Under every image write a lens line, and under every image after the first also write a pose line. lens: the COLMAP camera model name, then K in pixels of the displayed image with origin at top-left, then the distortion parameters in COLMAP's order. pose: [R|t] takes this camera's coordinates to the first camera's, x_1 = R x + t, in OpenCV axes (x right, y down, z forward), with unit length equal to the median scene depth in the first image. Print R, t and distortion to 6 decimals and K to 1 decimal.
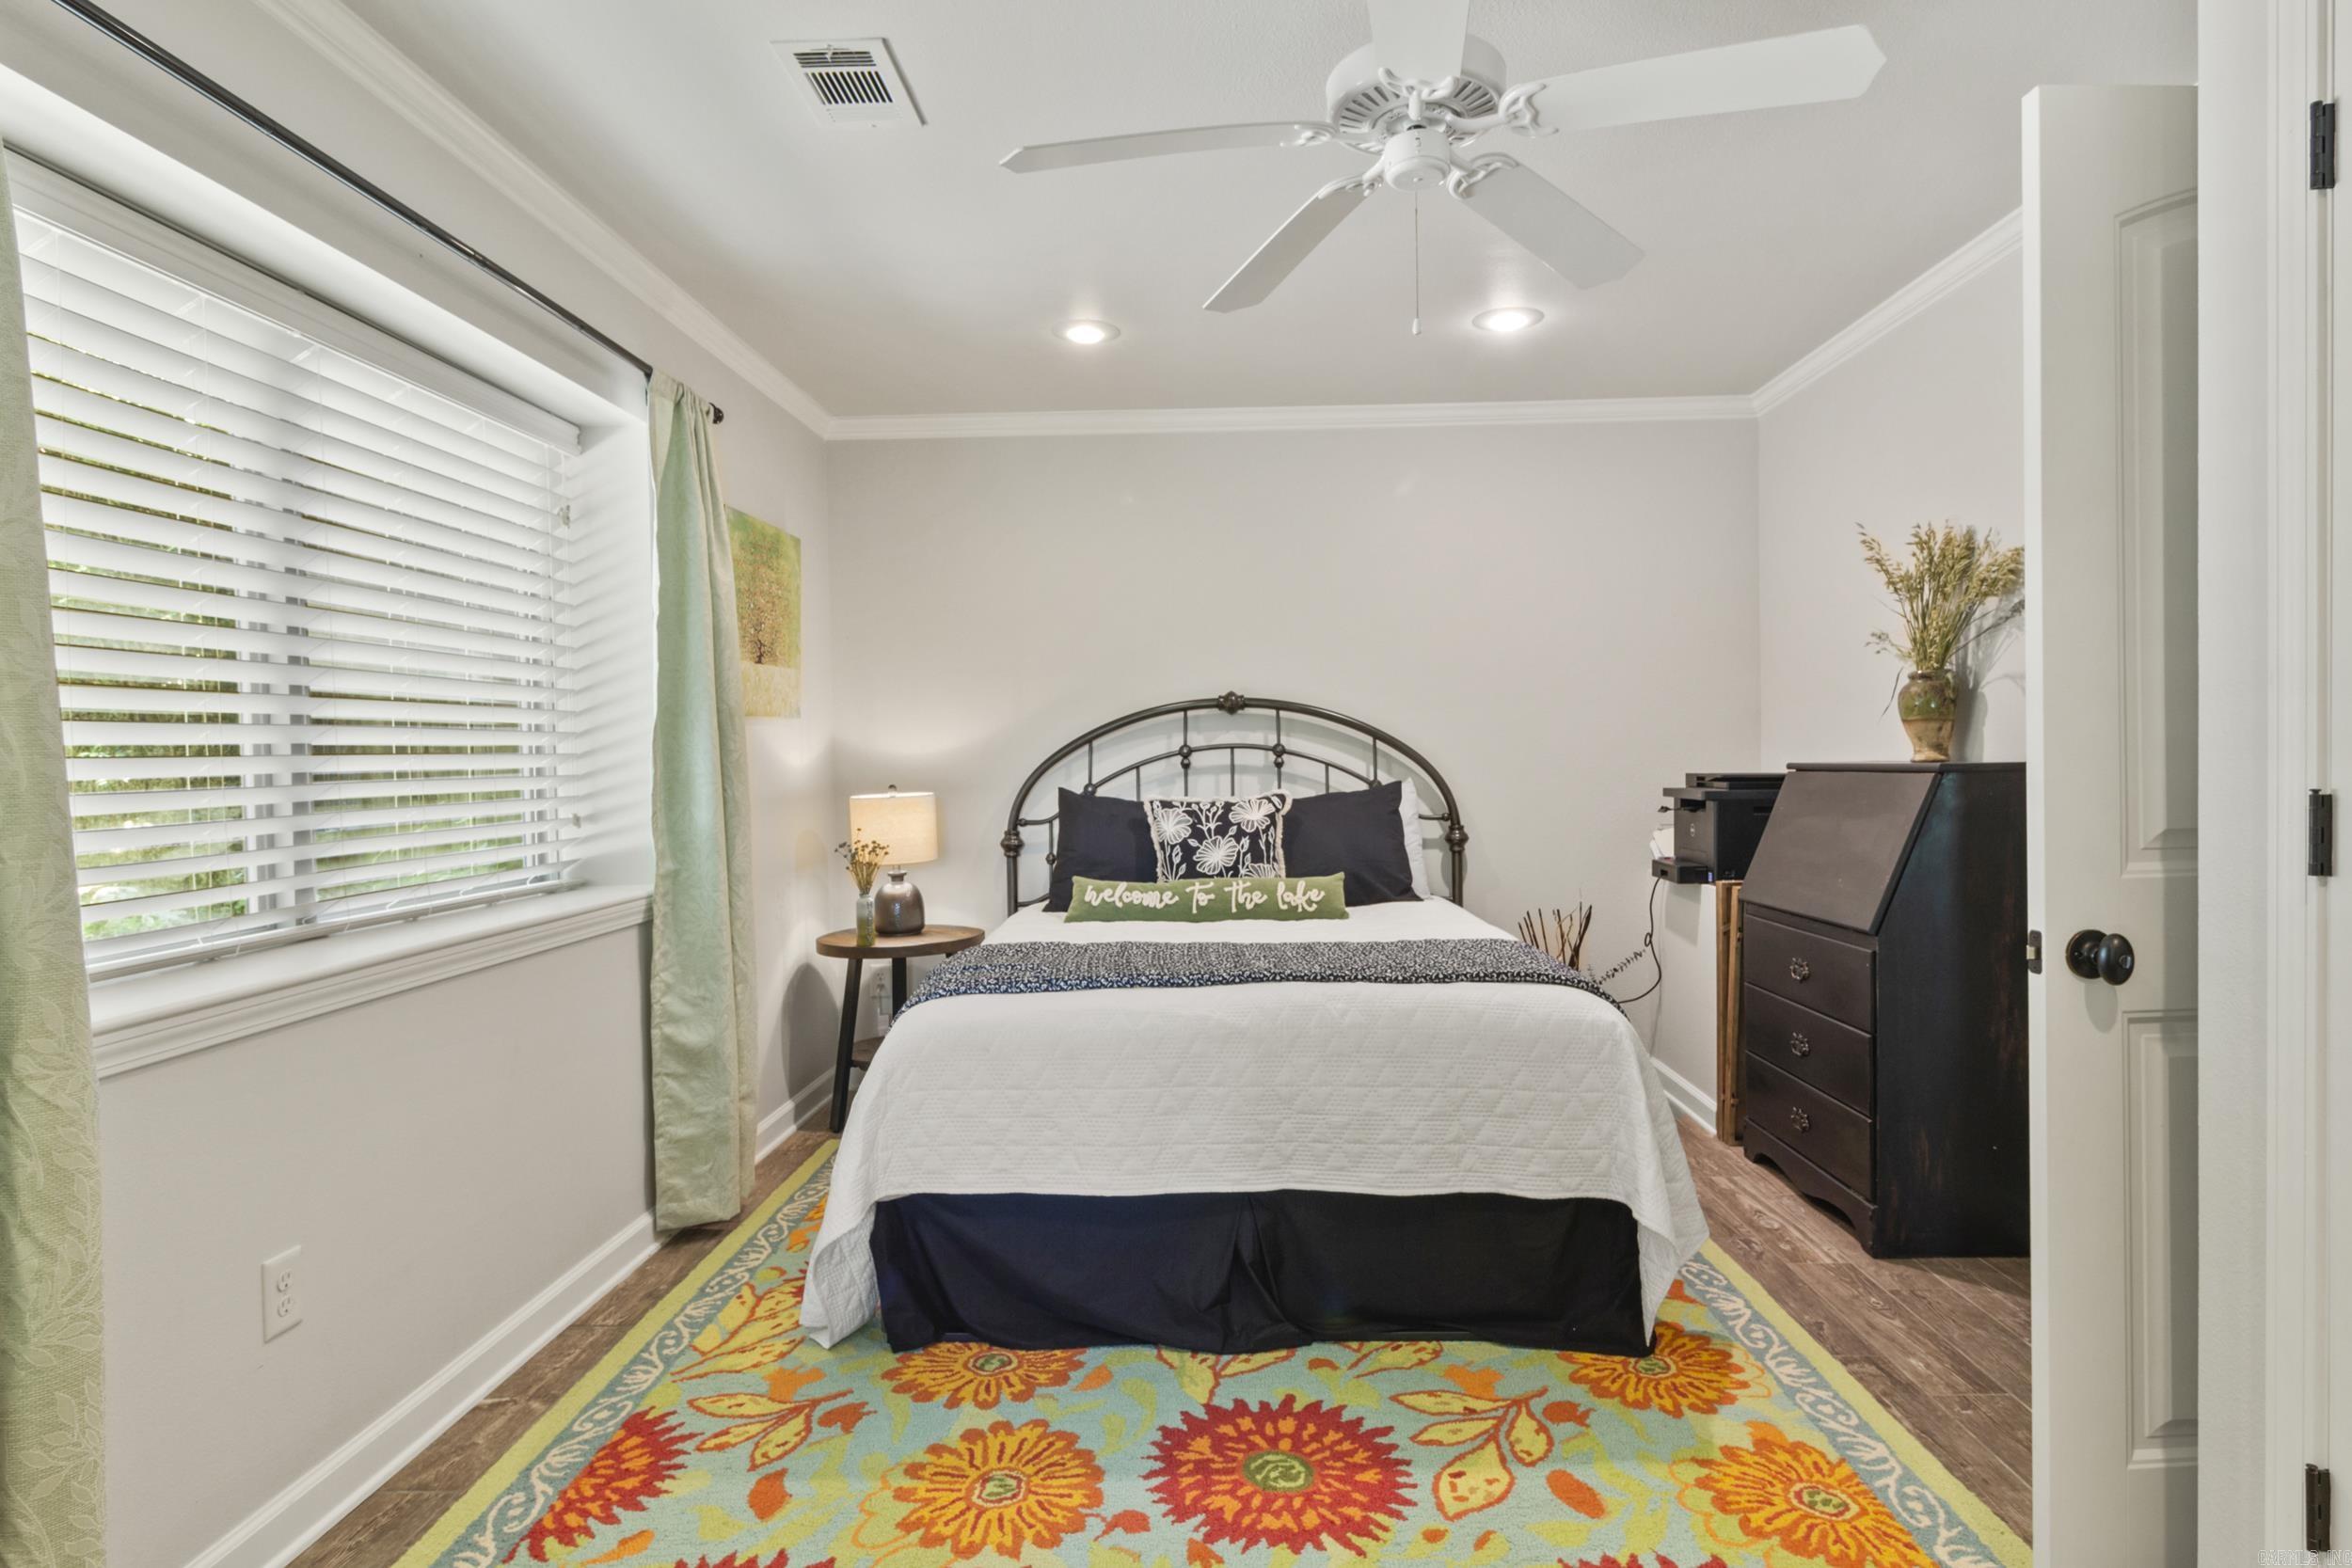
lens RADIAL K [[1296.3, 0, 1225.8], [0, 1296.3, 760.5], [0, 0, 1]] dist [-0.000435, 0.000488]
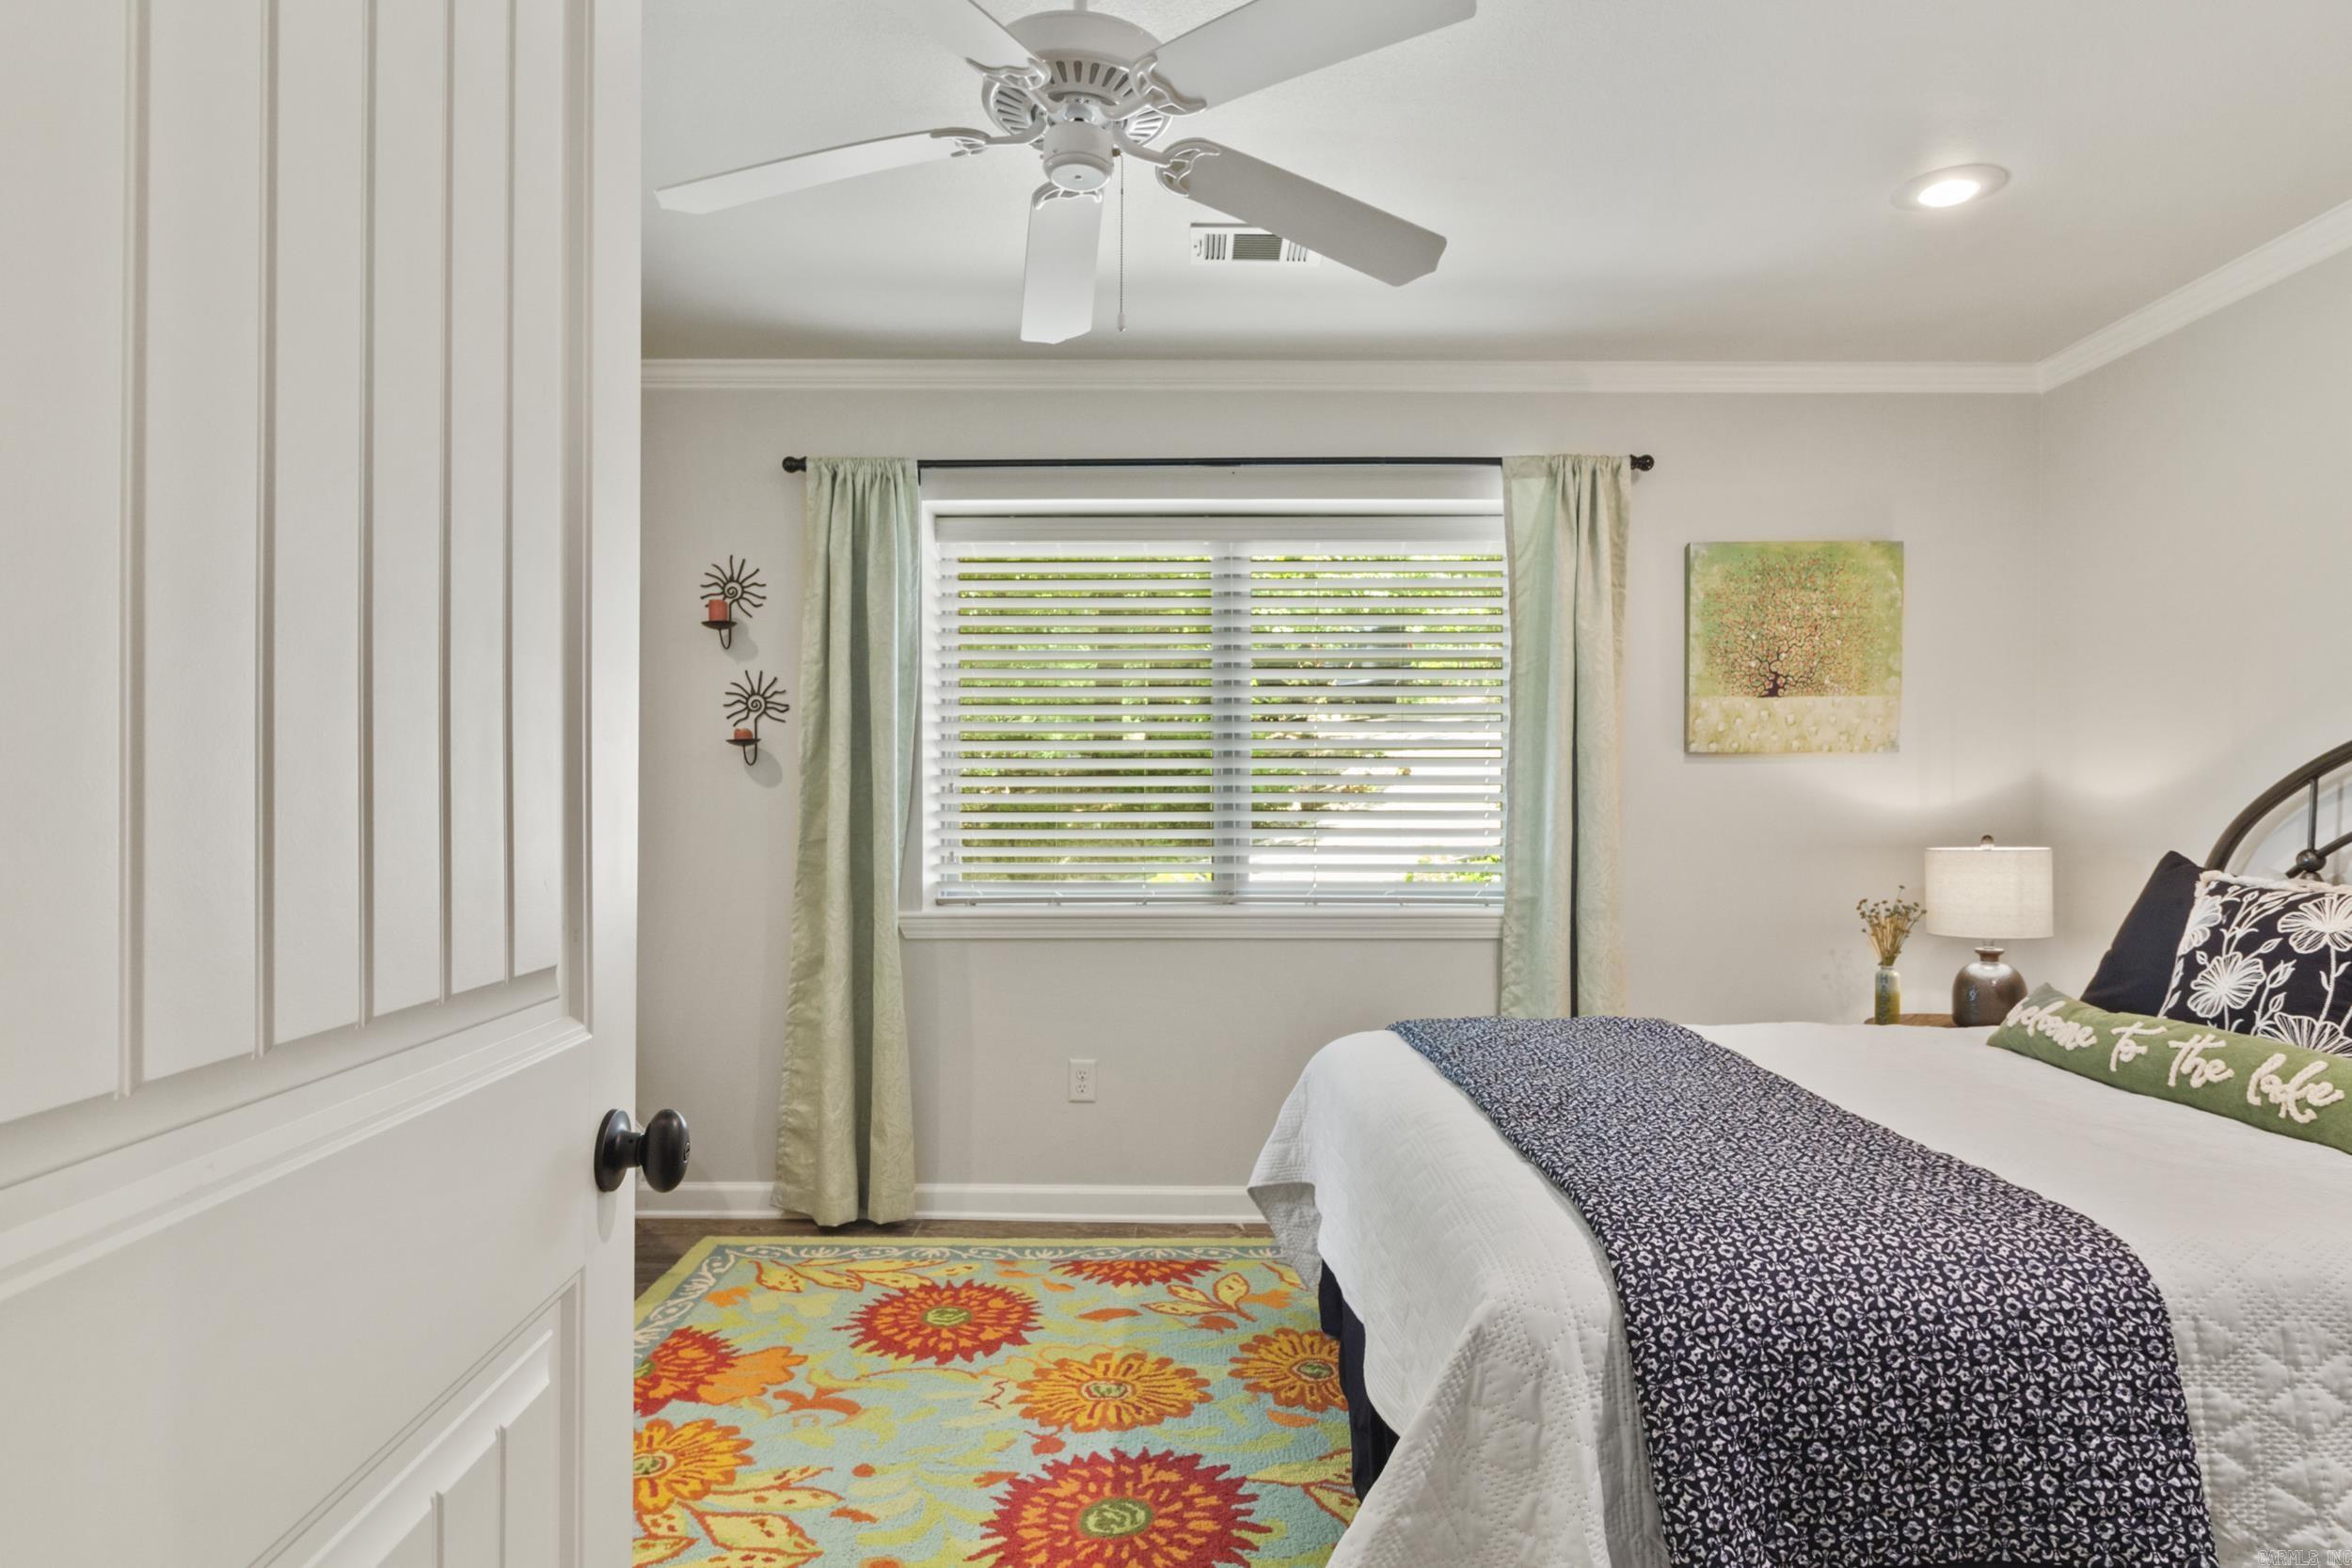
lens RADIAL K [[1296.3, 0, 1179.2], [0, 1296.3, 787.5], [0, 0, 1]] dist [-0.000435, 0.000488]
pose [[-0.011494, 0.005770, -0.999917, 0.925077], [-0.006792, 0.999960, 0.005849, -0.019571], [0.999911, 0.006858, -0.011454, 0.941940]]
